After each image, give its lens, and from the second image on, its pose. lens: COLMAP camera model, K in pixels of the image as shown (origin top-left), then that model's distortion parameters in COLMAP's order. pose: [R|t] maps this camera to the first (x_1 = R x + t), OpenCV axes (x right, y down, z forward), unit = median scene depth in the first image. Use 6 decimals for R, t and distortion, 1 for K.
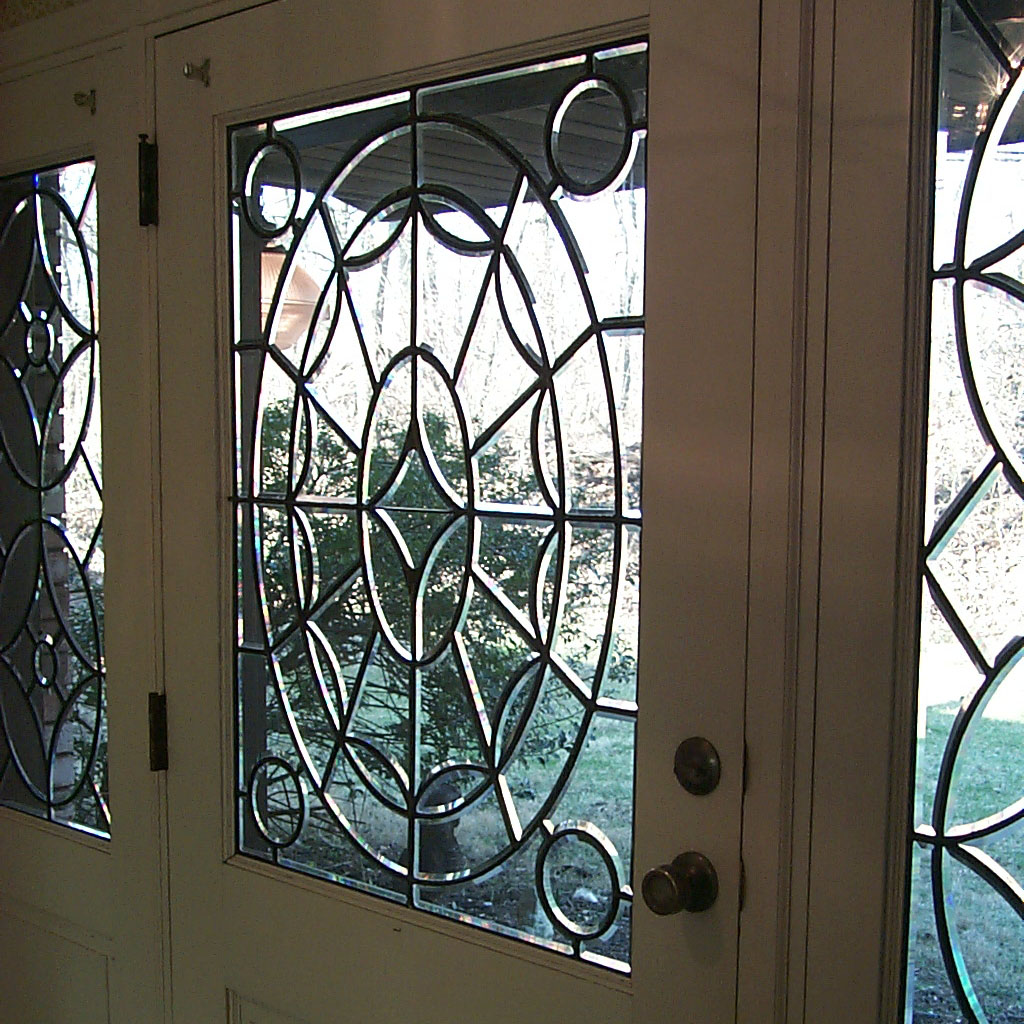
lens RADIAL K [[1390.6, 0, 516.2], [0, 1390.6, 606.5], [0, 0, 1]] dist [-0.051304, 0.043137]
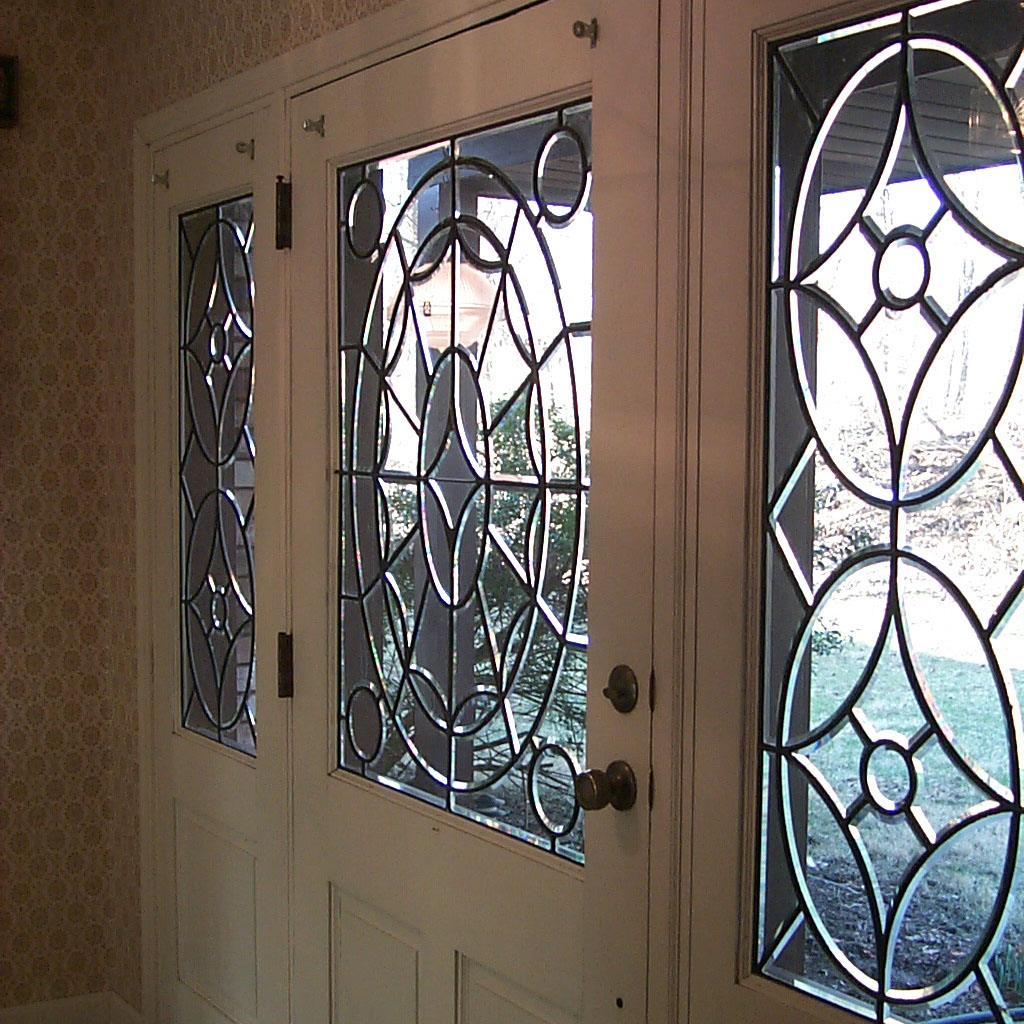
lens RADIAL K [[1414.5, 0, 512.0], [0, 1414.5, 512.0], [0, 0, 1]] dist [-0.022619, -0.081756]
pose [[0.973601, 0.001169, -0.228256, 0.269985], [-0.012549, 0.998748, -0.048415, 0.018177], [0.227913, 0.050002, 0.972397, -0.197937]]
